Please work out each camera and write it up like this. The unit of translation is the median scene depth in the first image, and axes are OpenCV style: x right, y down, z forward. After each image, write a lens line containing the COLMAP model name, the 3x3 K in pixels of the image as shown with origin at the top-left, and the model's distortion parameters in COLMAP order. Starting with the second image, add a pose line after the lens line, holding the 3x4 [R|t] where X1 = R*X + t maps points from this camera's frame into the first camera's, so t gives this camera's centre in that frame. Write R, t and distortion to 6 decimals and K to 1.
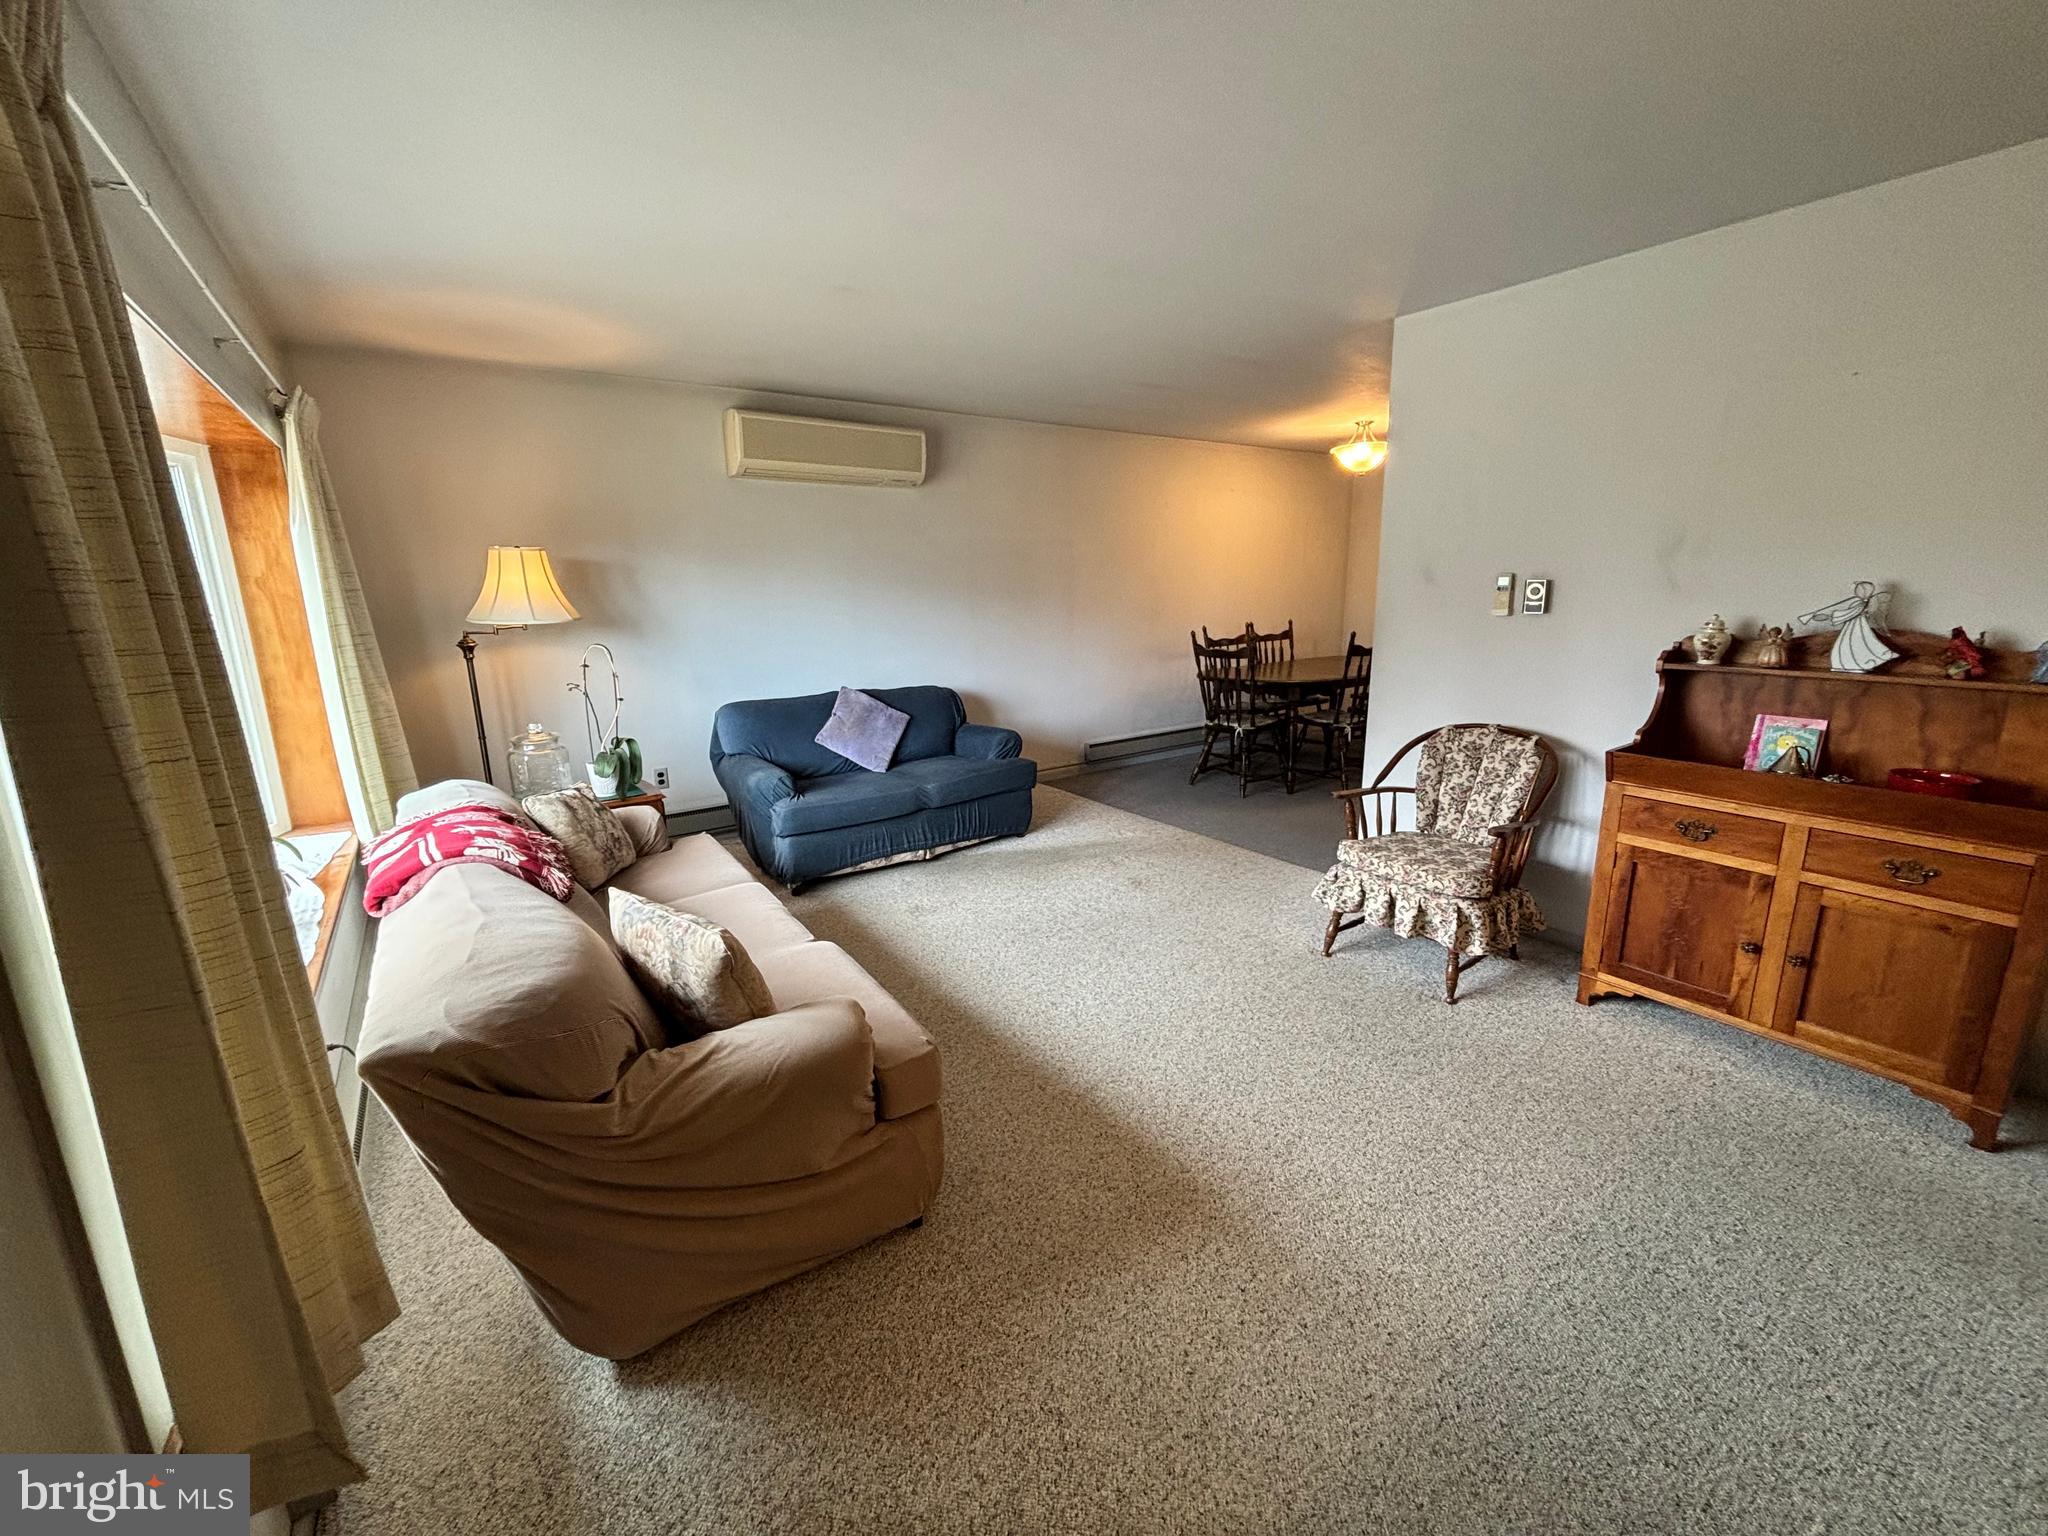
lens RADIAL K [[824.6, 0, 1024.8], [0, 824.6, 769.3], [0, 0, 1]] dist [0.006157, 0.000557]
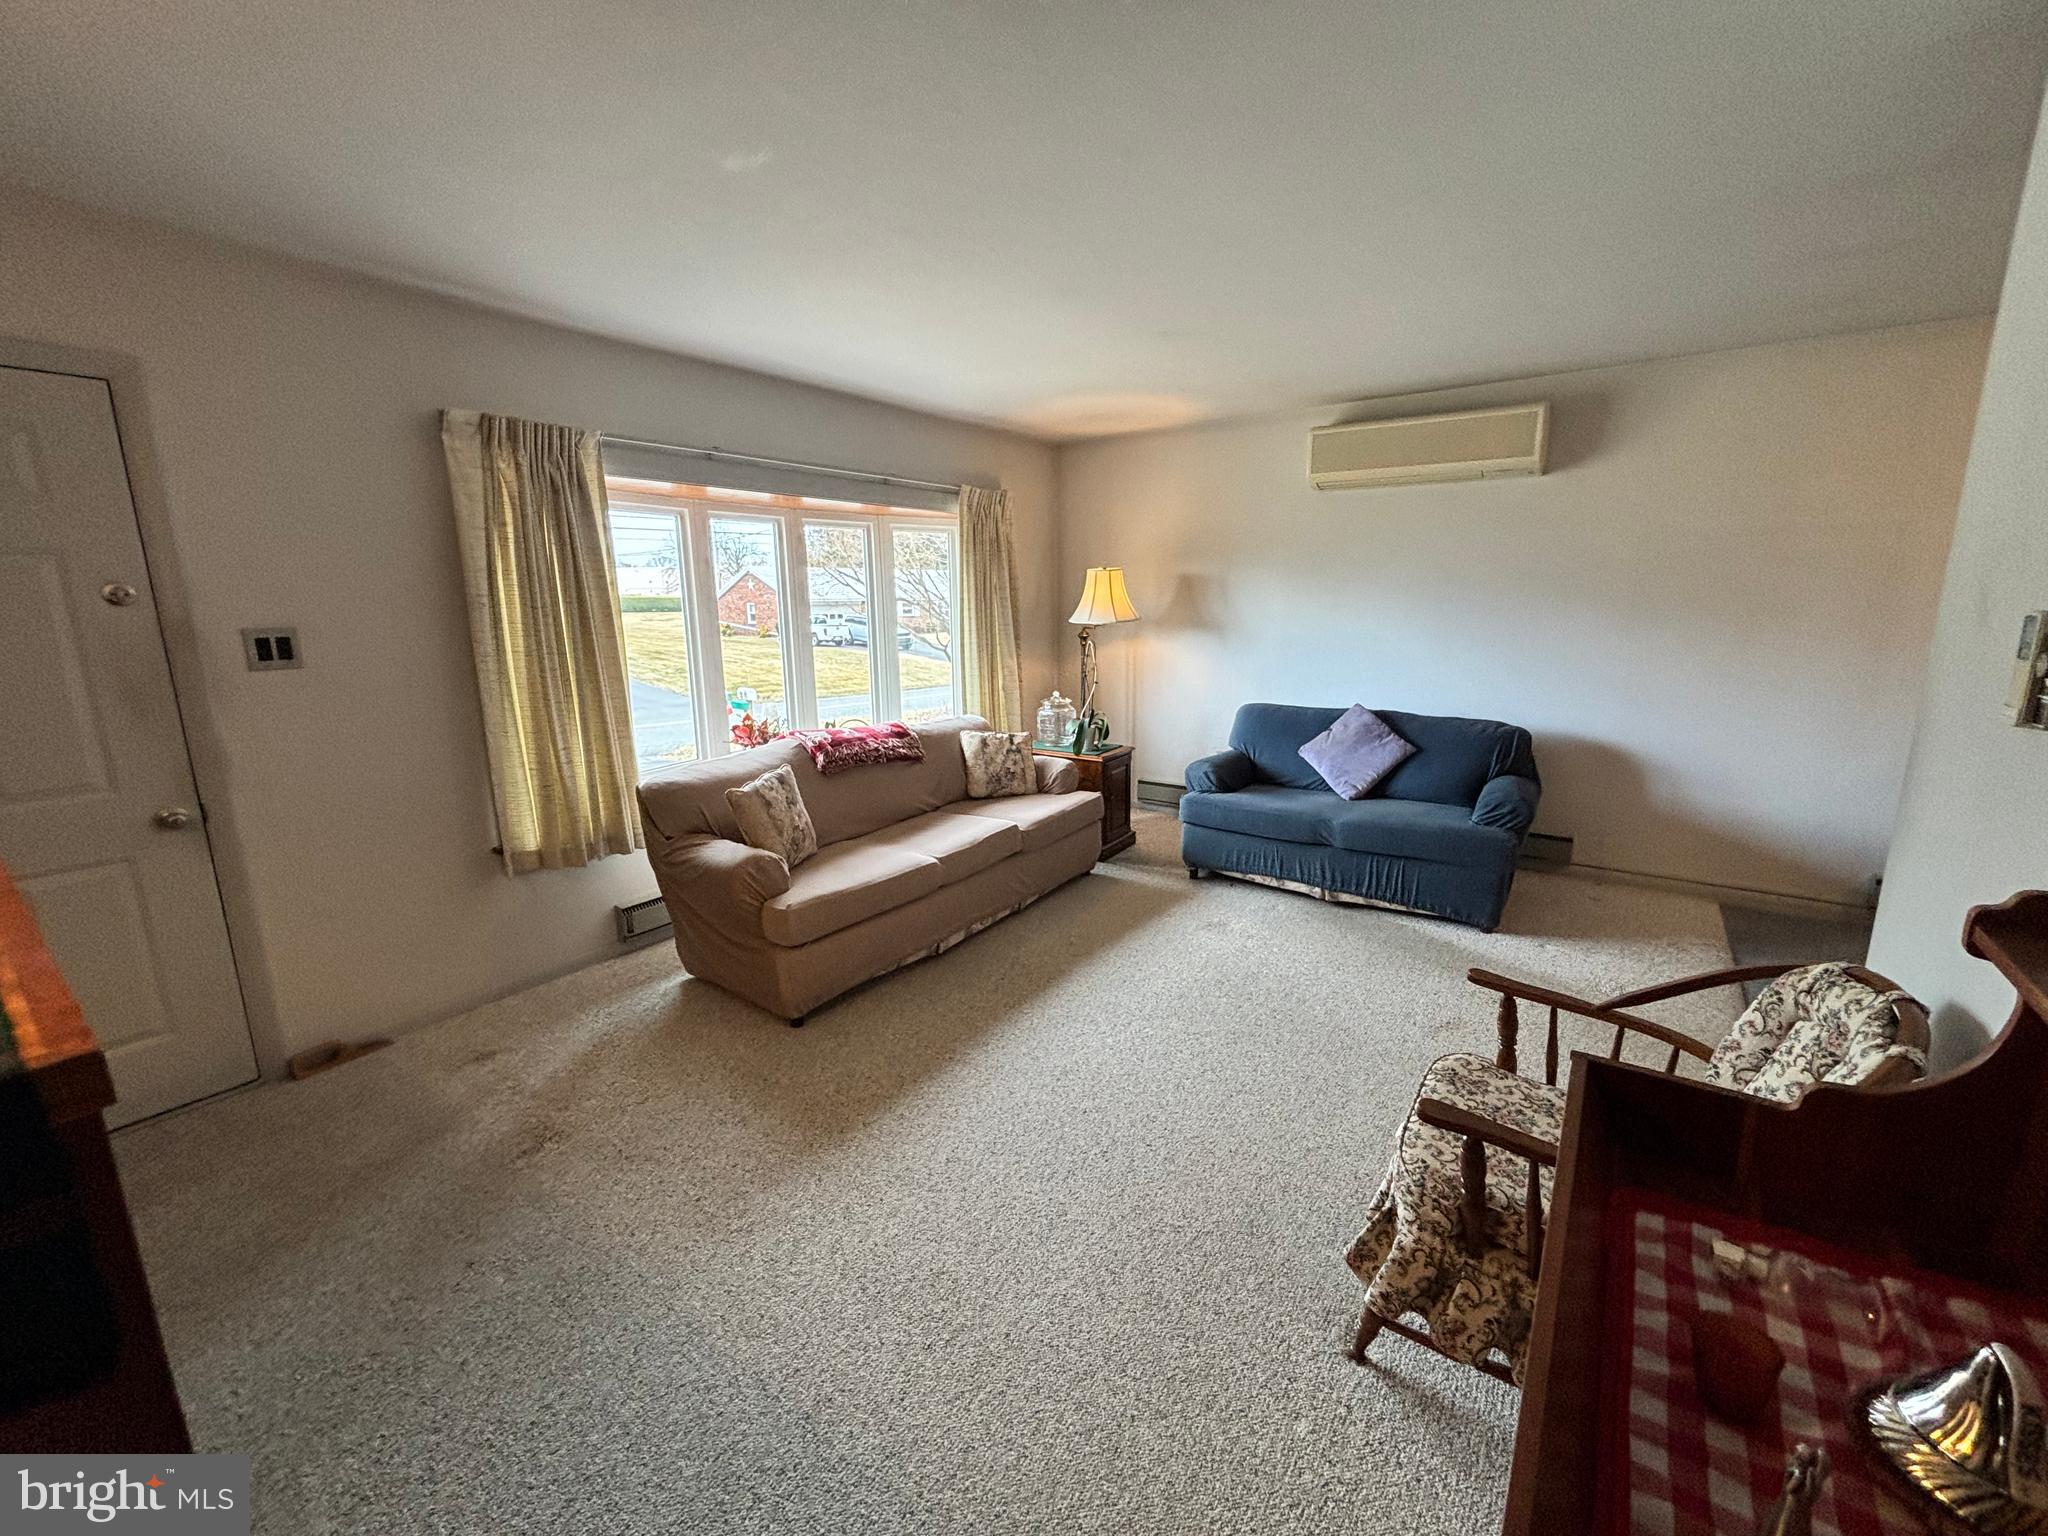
lens RADIAL K [[829.8, 0, 1024.6], [0, 829.8, 764.3], [0, 0, 1]] dist [-0.000981, 0.000541]
pose [[0.318300, 0.206924, -0.925131, 1.024895], [-0.207926, 0.967363, 0.144830, -0.171934], [0.924906, 0.146260, 0.350937, 0.613980]]
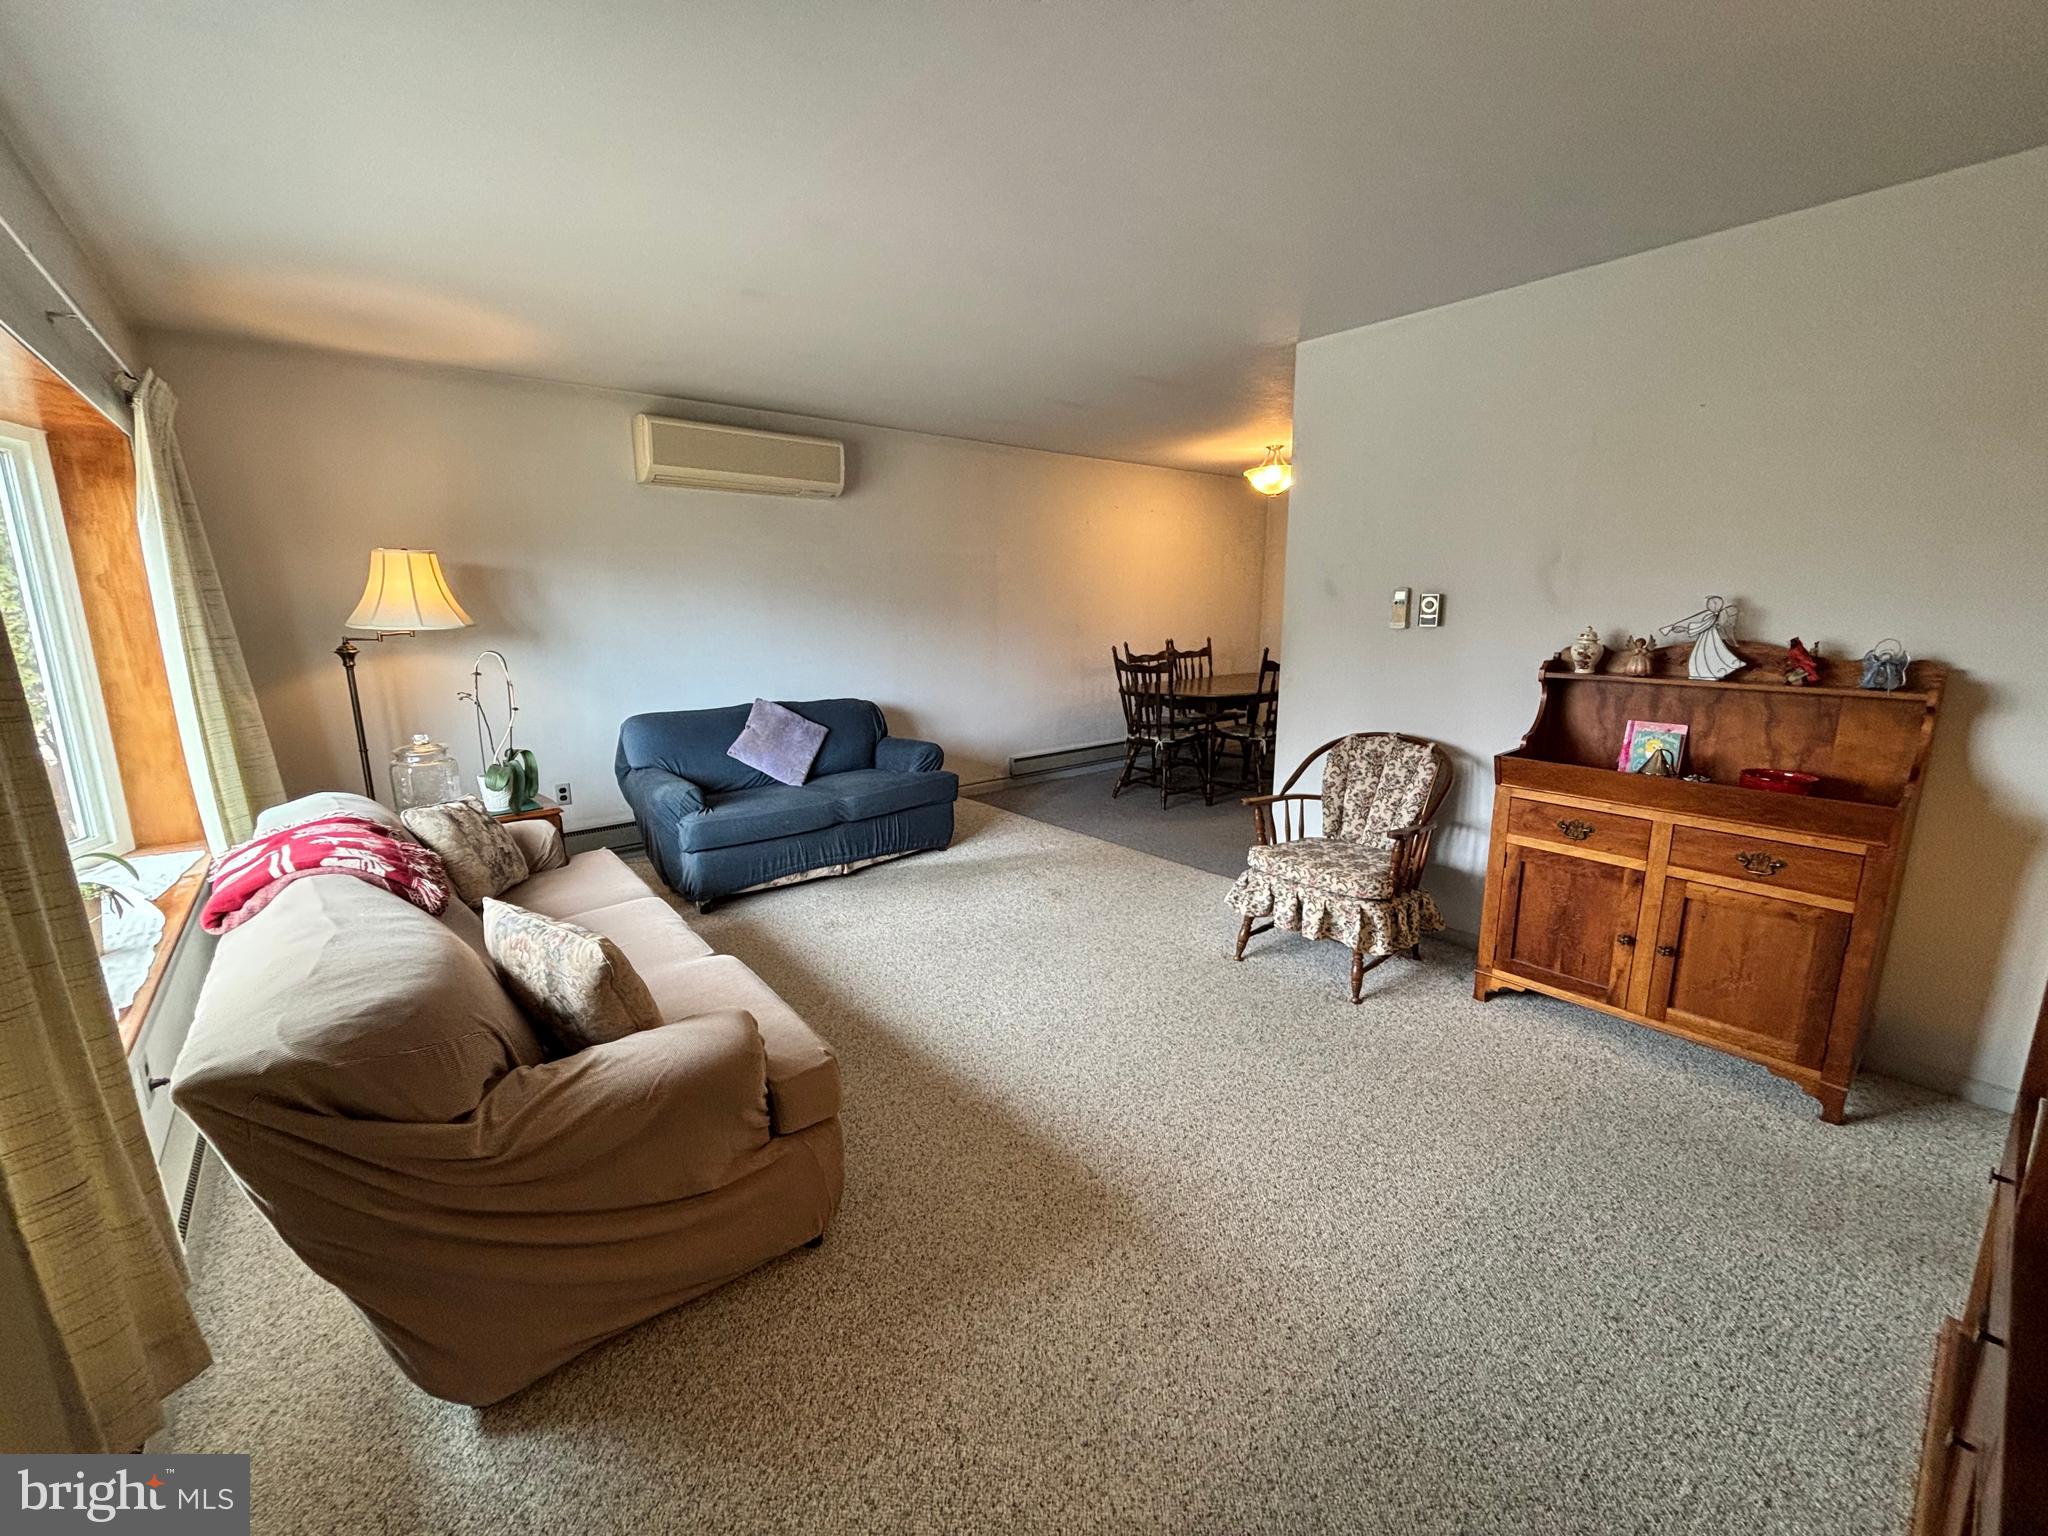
lens RADIAL K [[824.6, 0, 1024.8], [0, 824.6, 769.3], [0, 0, 1]] dist [0.006157, 0.000557]
pose [[0.996846, -0.004969, 0.079208, 0.030668], [0.007022, 0.999646, -0.025662, 0.019632], [-0.079052, 0.026137, 0.996528, 0.005448]]
